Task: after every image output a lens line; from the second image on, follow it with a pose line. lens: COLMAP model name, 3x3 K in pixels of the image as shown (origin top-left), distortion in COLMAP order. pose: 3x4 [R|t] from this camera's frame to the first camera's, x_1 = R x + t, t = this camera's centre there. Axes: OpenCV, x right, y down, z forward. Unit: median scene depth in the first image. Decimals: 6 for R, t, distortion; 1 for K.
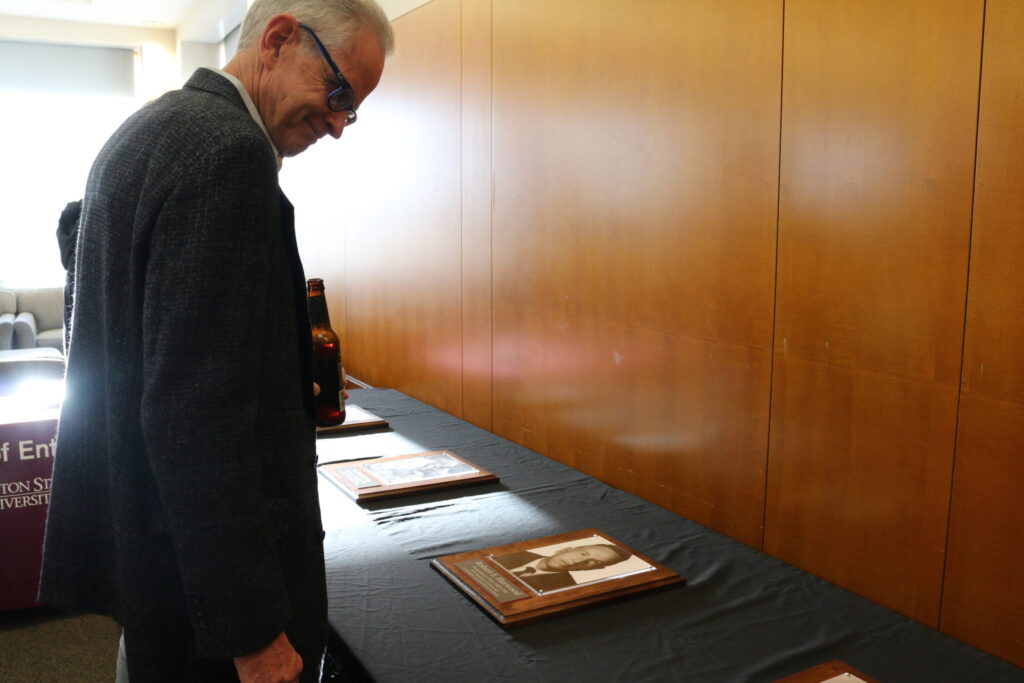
lens RADIAL K [[881.8, 0, 512.0], [0, 881.8, 341.5], [0, 0, 1]] dist [-0.159898, 0.144809]
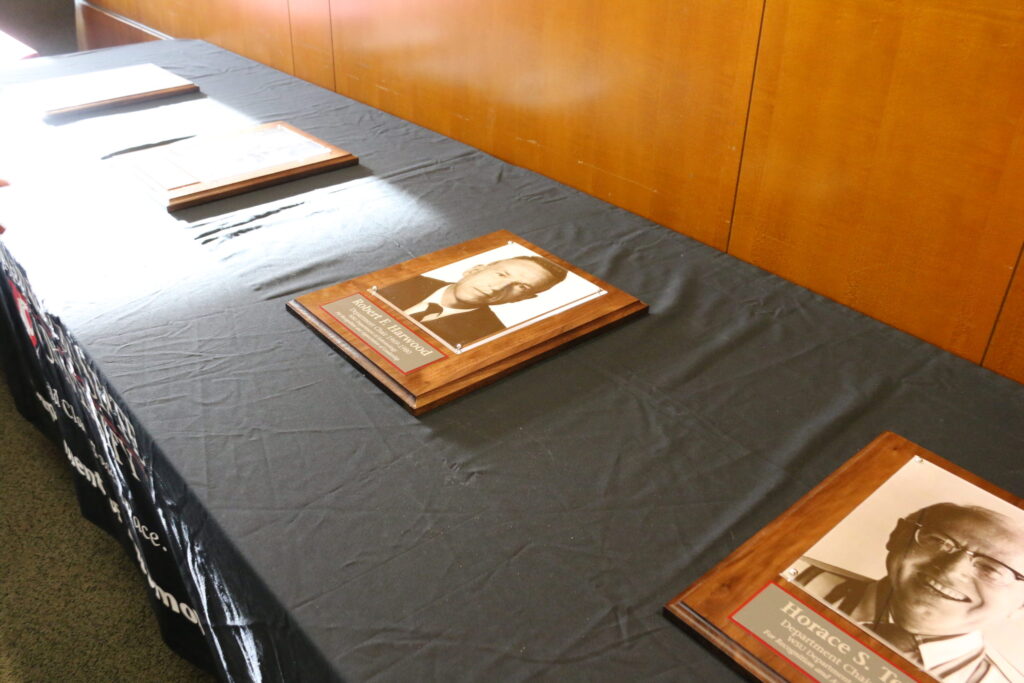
lens RADIAL K [[881.8, 0, 512.0], [0, 881.8, 341.5], [0, 0, 1]] dist [-0.159898, 0.144809]
pose [[0.980294, -0.087770, 0.176974, -0.043324], [0.011046, 0.918827, 0.394507, 0.008552], [-0.197234, -0.384778, 0.901690, 0.327440]]
